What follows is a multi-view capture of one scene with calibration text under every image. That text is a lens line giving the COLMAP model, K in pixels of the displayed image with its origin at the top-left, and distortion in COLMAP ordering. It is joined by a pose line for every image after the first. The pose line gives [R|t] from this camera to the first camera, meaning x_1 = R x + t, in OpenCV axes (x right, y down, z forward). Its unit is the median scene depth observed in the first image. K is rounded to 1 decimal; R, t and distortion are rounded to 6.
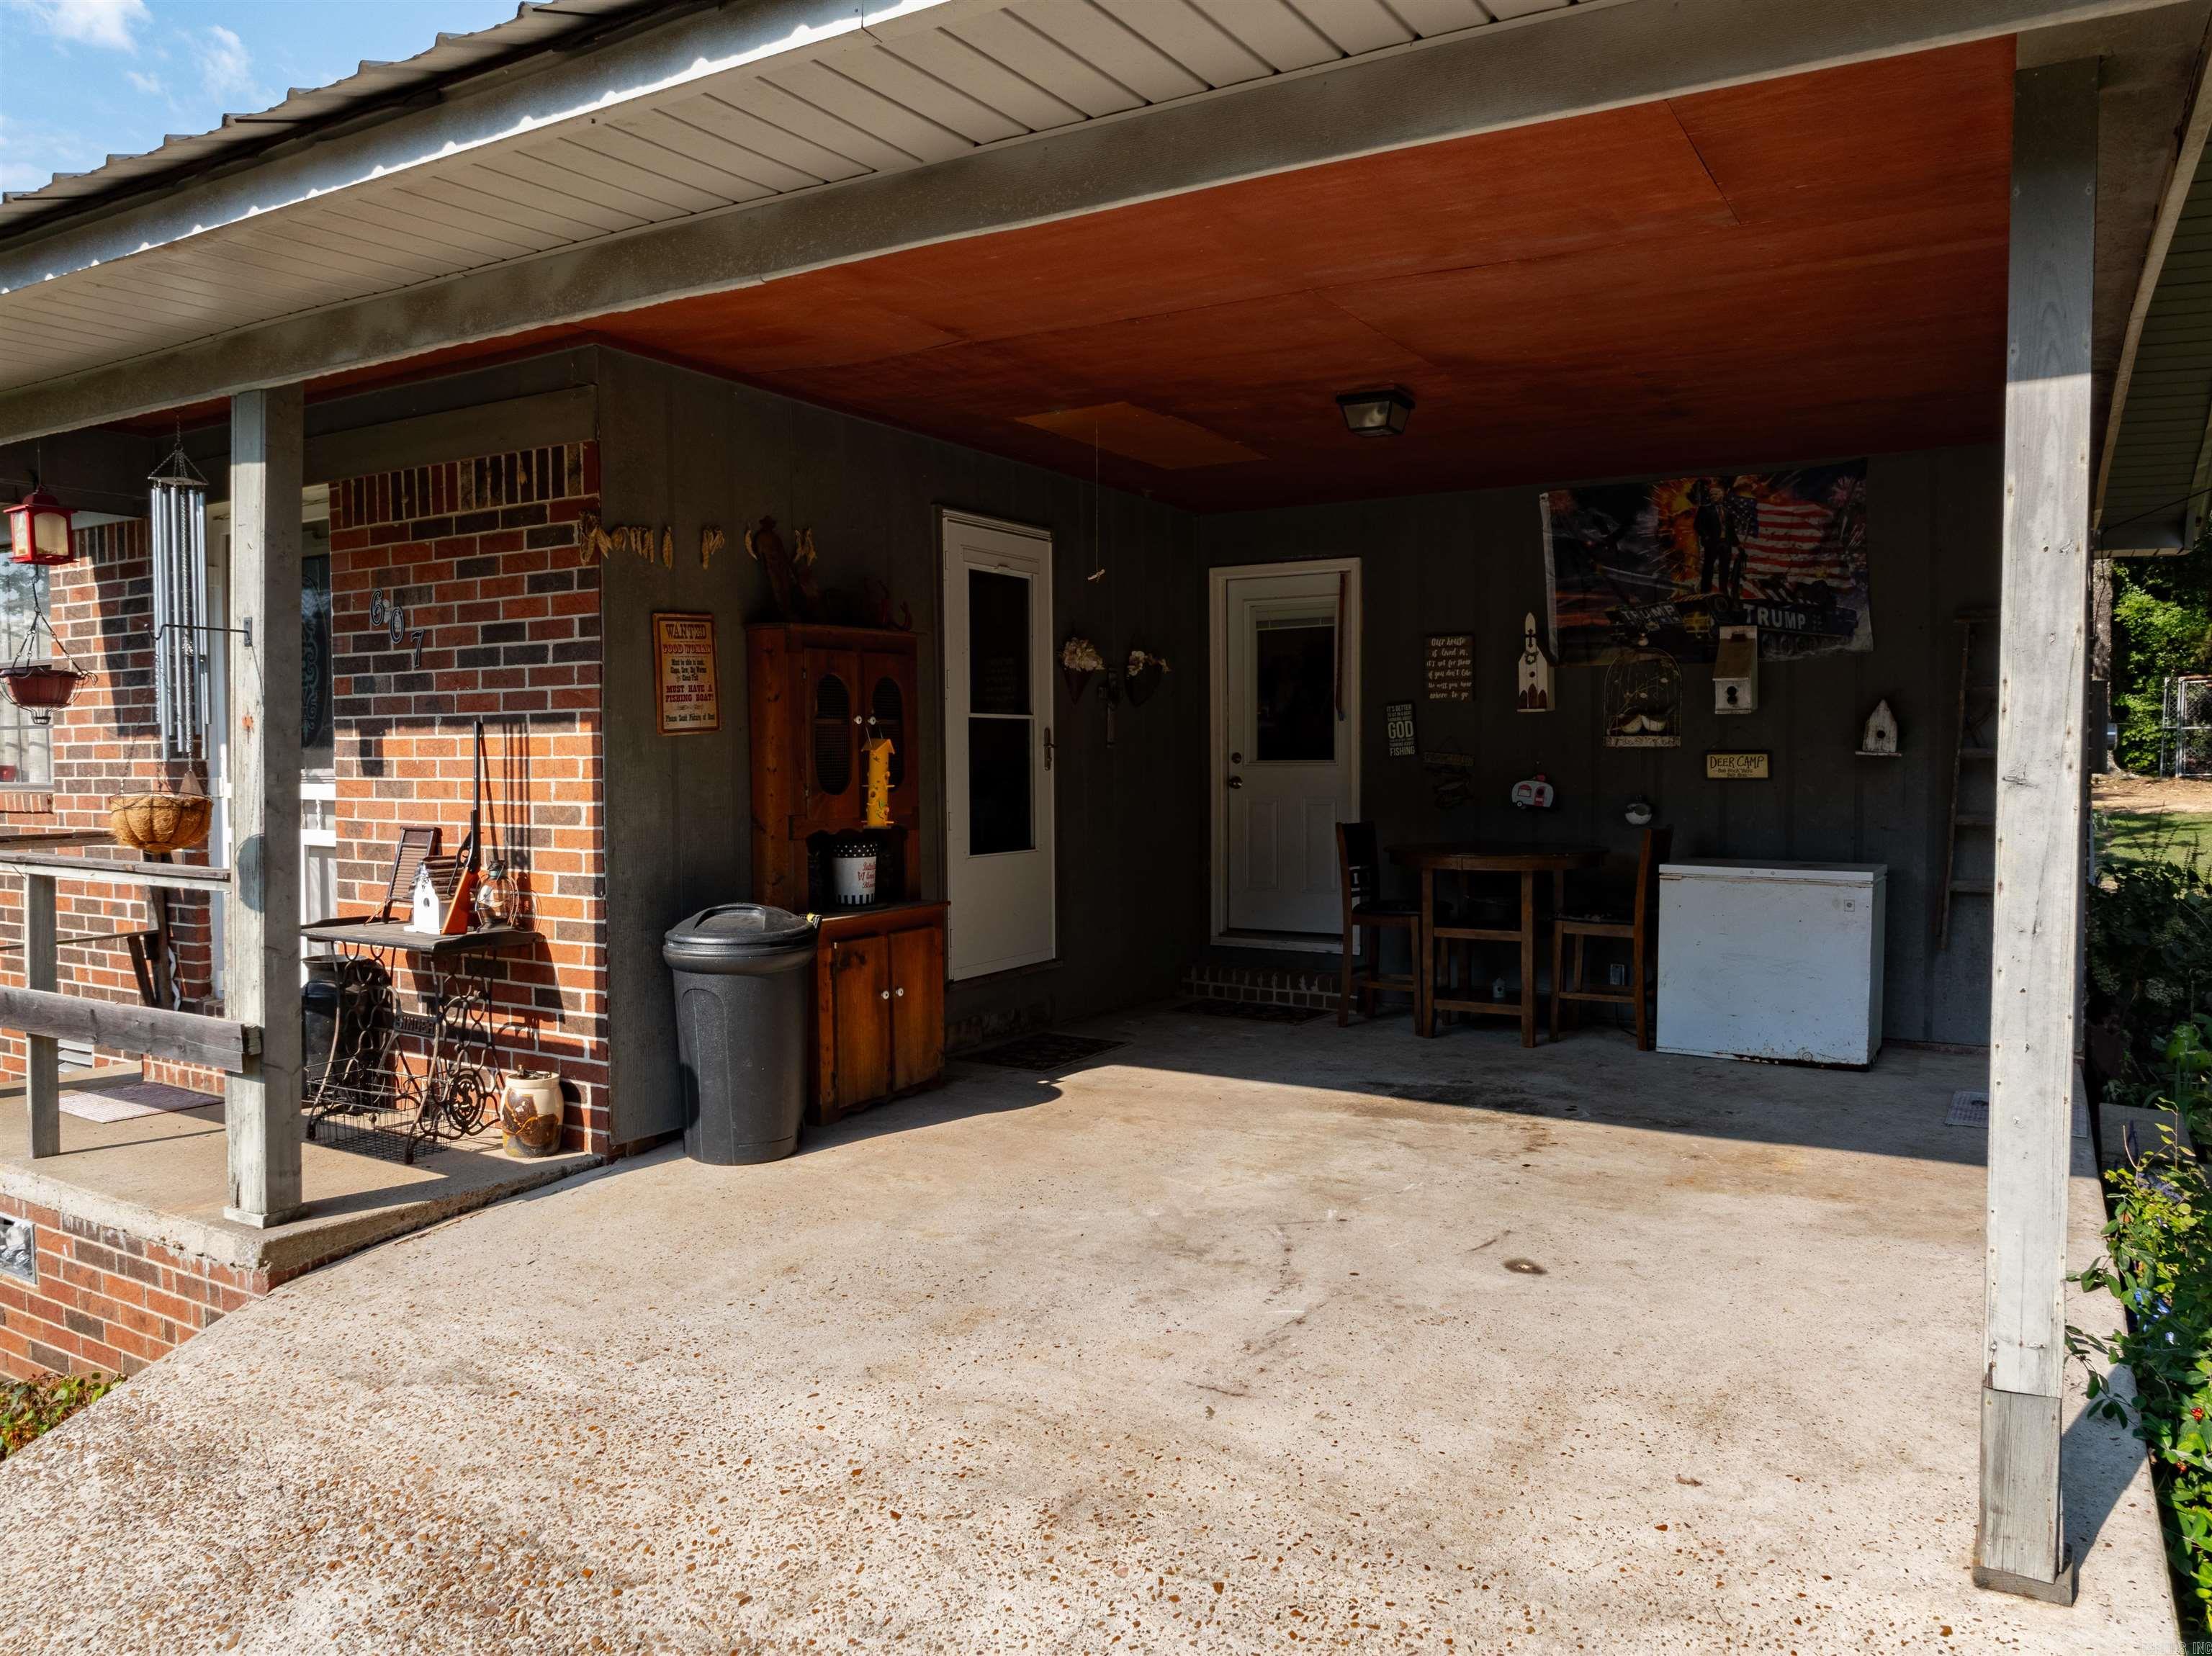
lens RADIAL K [[1555.8, 0, 1102.3], [0, 1555.8, 825.9], [0, 0, 1]] dist [-0.039669, 0.007134]
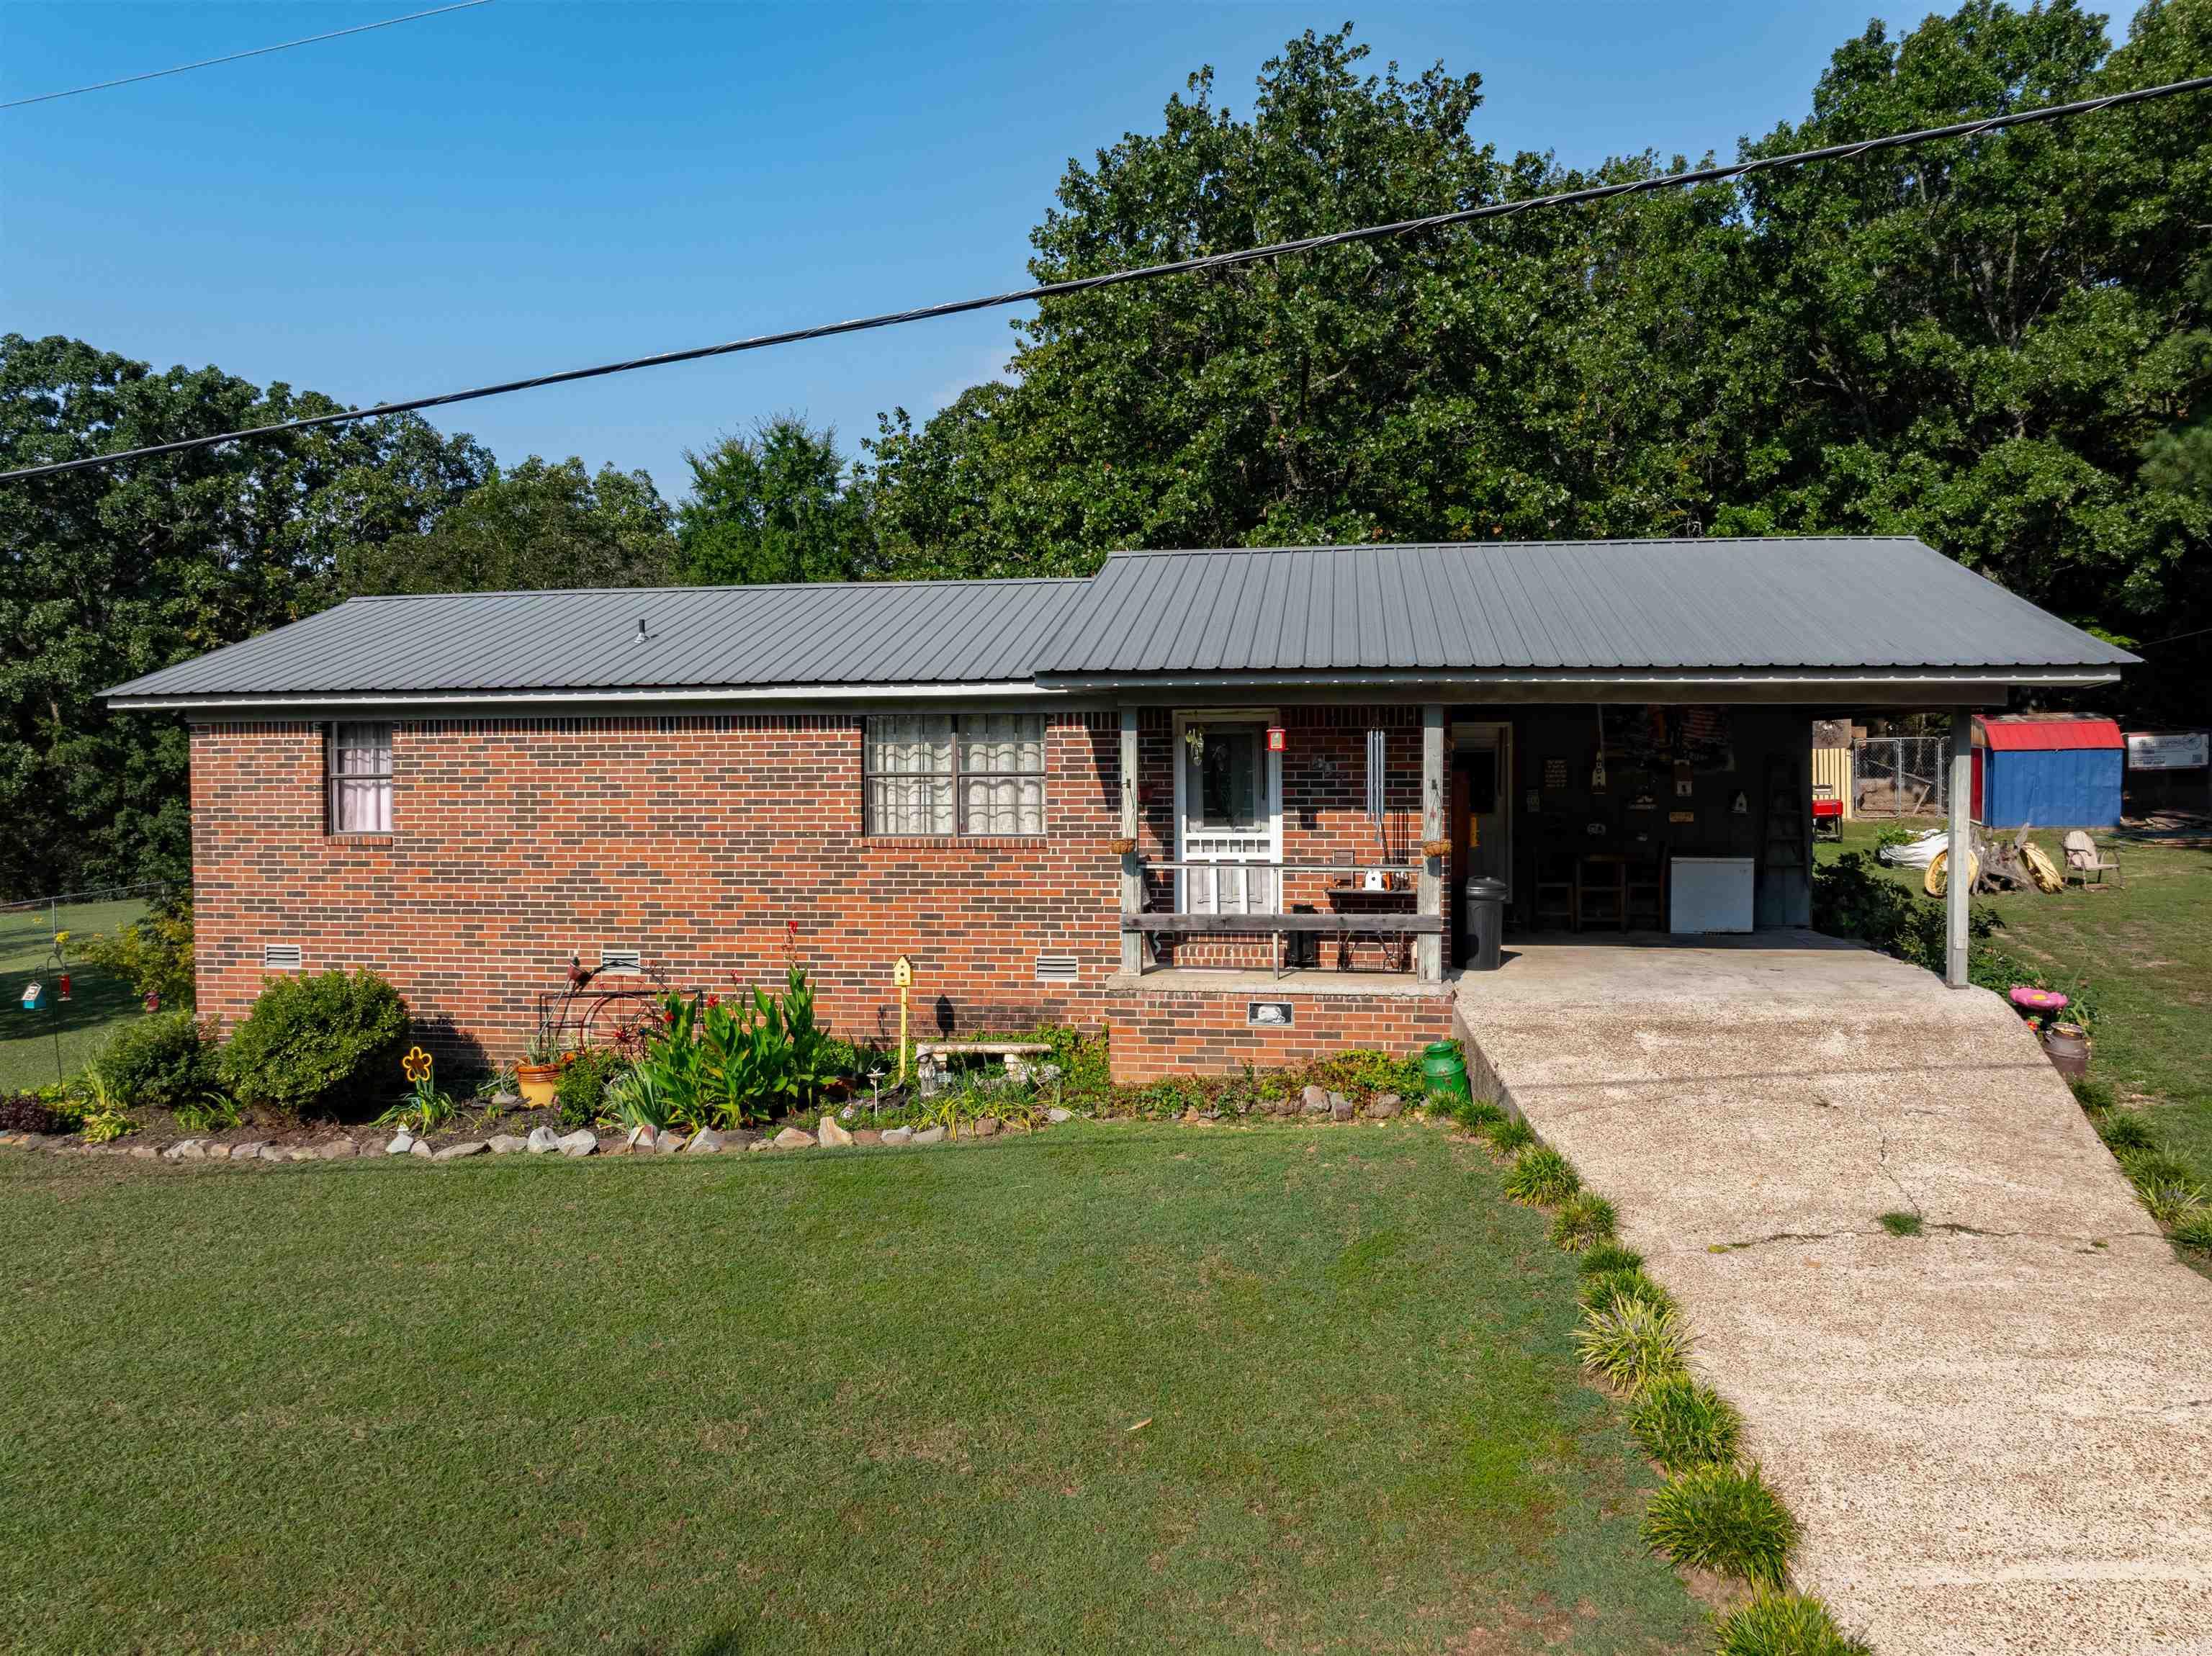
lens RADIAL K [[1555.8, 0, 1112.8], [0, 1555.8, 824.4], [0, 0, 1]] dist [-0.039669, 0.007134]
pose [[0.926115, -0.010668, 0.377091, -1.688488], [0.016220, 0.999802, -0.011551, -0.017207], [-0.376893, 0.016814, 0.926104, -1.159637]]
